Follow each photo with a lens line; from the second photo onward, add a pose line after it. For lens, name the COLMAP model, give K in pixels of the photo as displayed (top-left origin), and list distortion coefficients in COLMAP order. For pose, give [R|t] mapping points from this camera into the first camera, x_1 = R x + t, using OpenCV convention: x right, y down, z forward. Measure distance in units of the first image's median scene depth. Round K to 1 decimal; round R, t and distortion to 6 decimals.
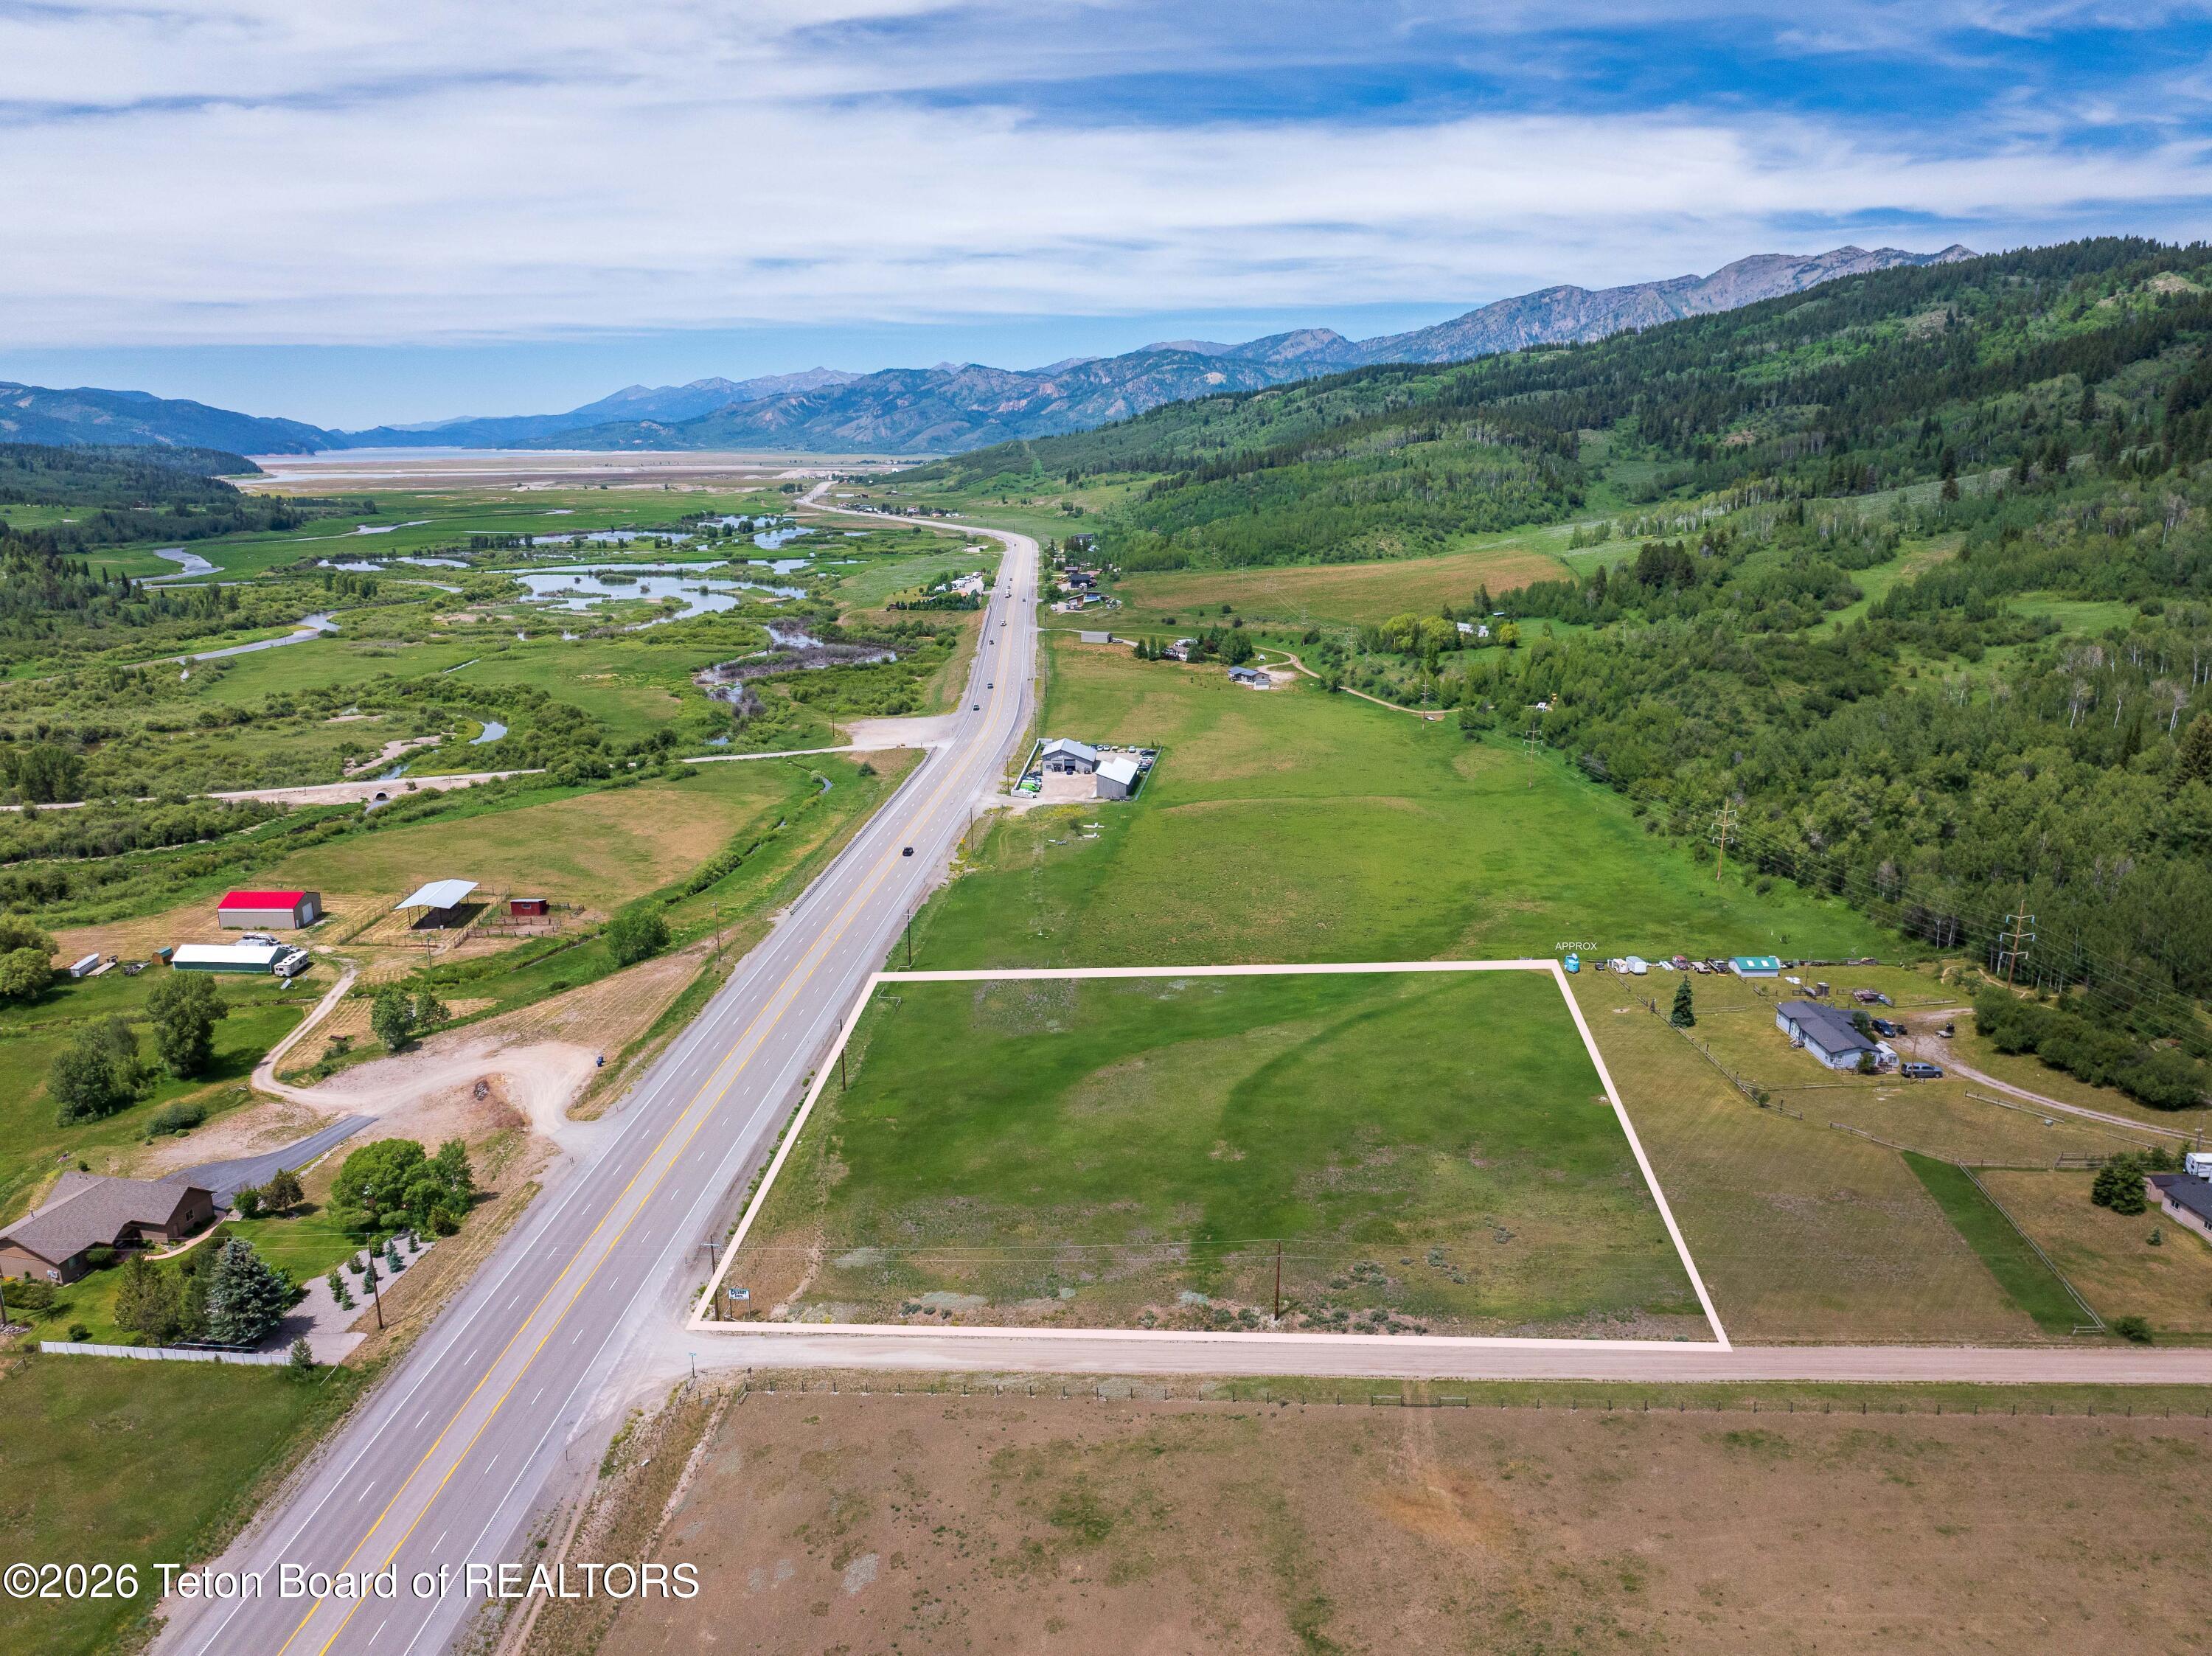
lens RADIAL K [[1563.0, 0, 1117.2], [0, 1563.0, 816.4], [0, 0, 1]] dist [-0.041114, 0.007084]
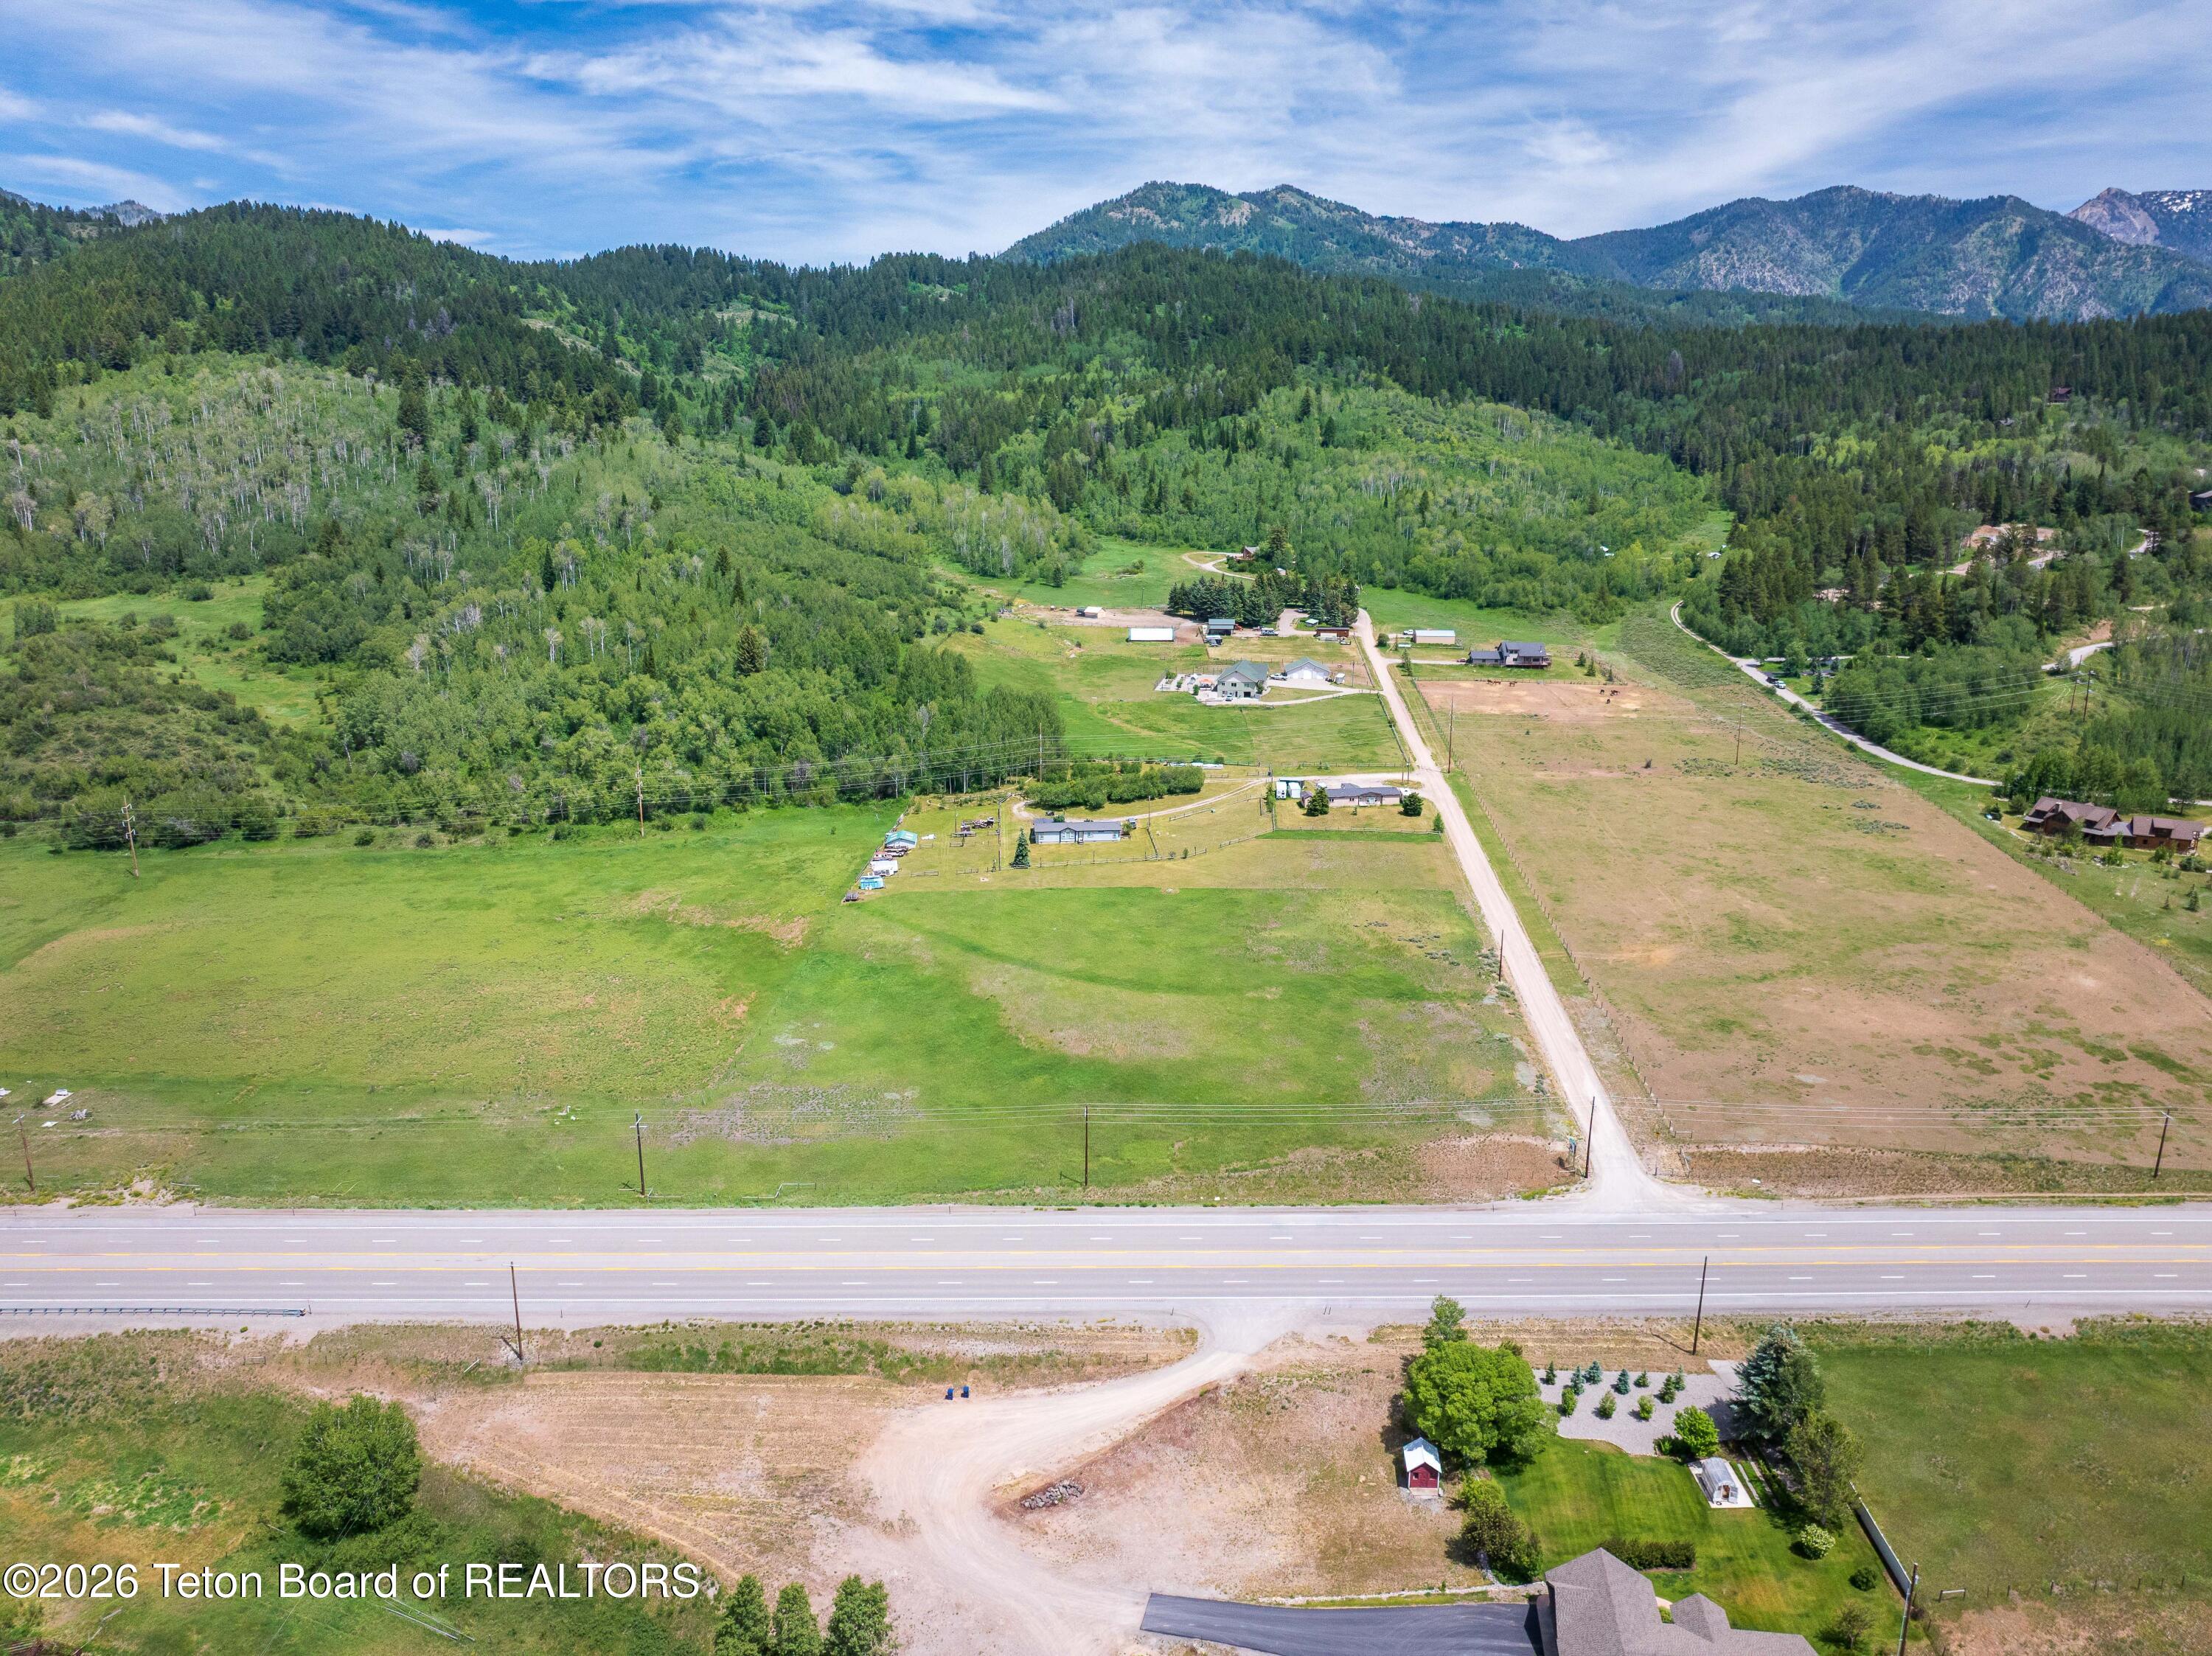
lens RADIAL K [[1563.0, 0, 1117.3], [0, 1563.0, 791.6], [0, 0, 1]] dist [-0.041114, 0.007084]
pose [[-0.060312, -0.224743, 0.972550, -0.333613], [0.237498, 0.943112, 0.232669, -0.078814], [-0.969514, 0.245012, -0.003505, 0.320722]]
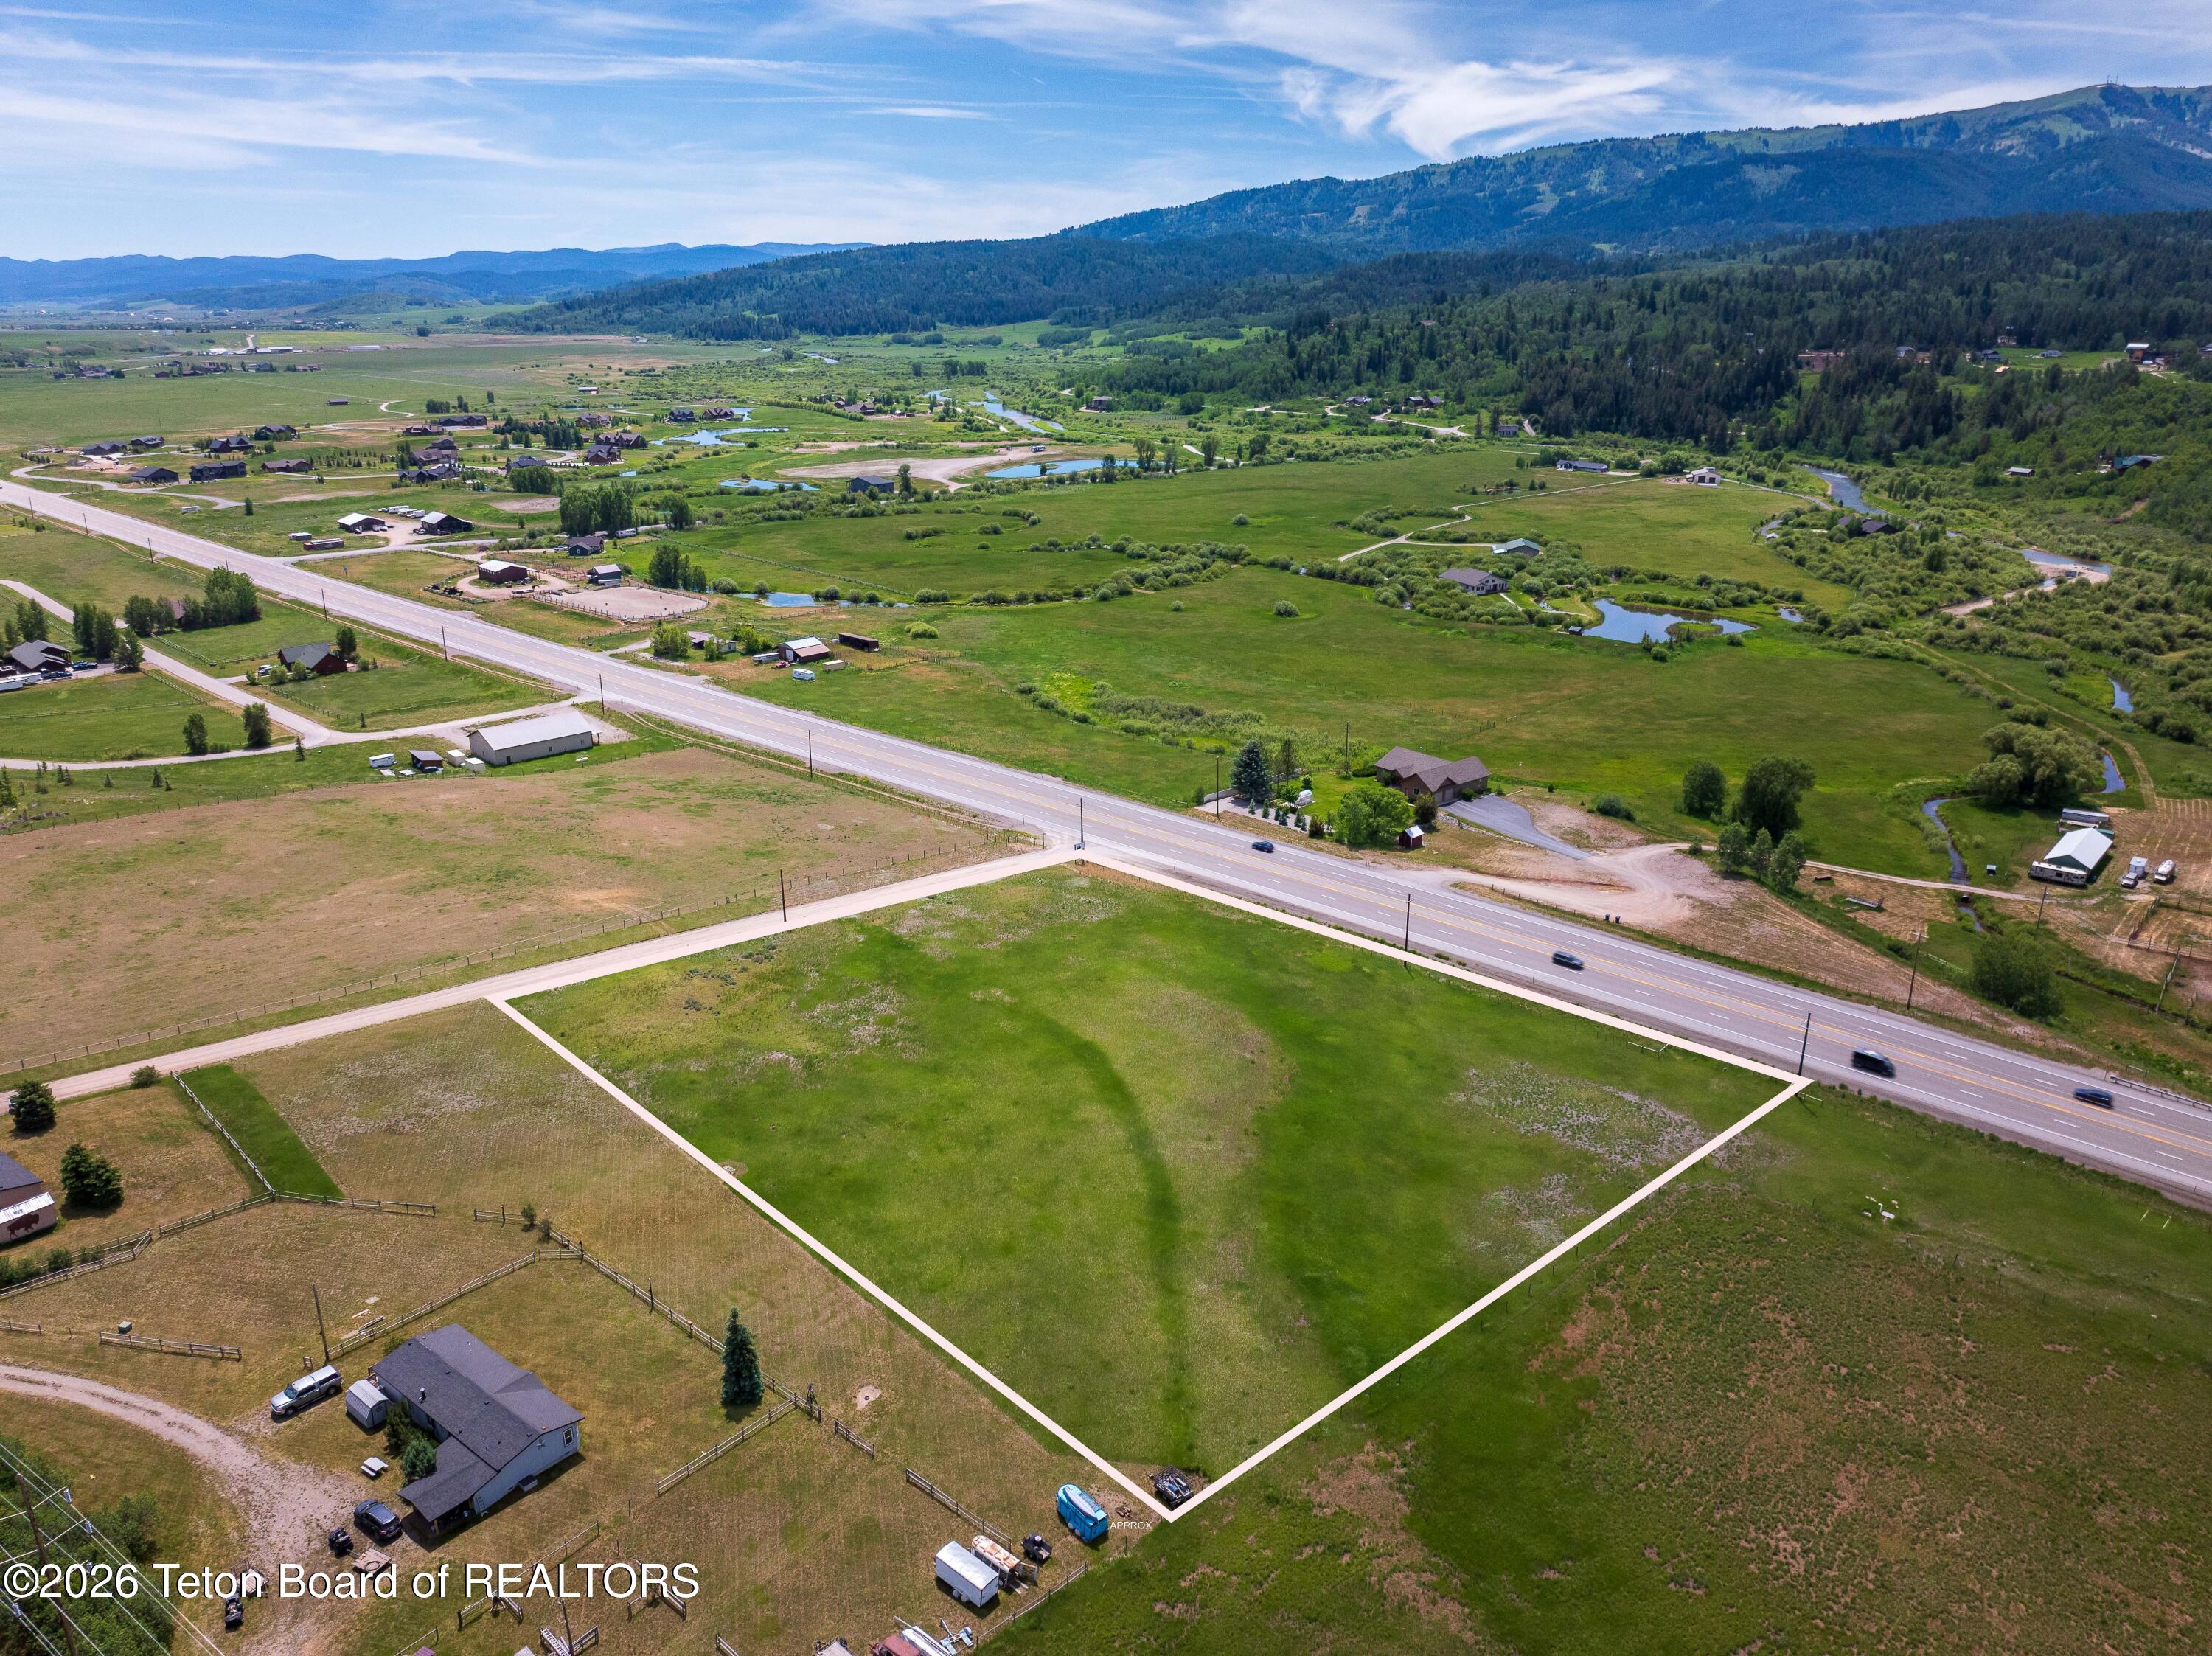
lens RADIAL K [[1563.0, 0, 1118.7], [0, 1563.0, 817.6], [0, 0, 1]] dist [-0.041114, 0.007084]
pose [[-0.631291, 0.246975, -0.735170, 0.222404], [-0.187337, 0.871306, 0.453576, -0.110880], [0.752580, 0.424063, -0.503780, 0.454929]]
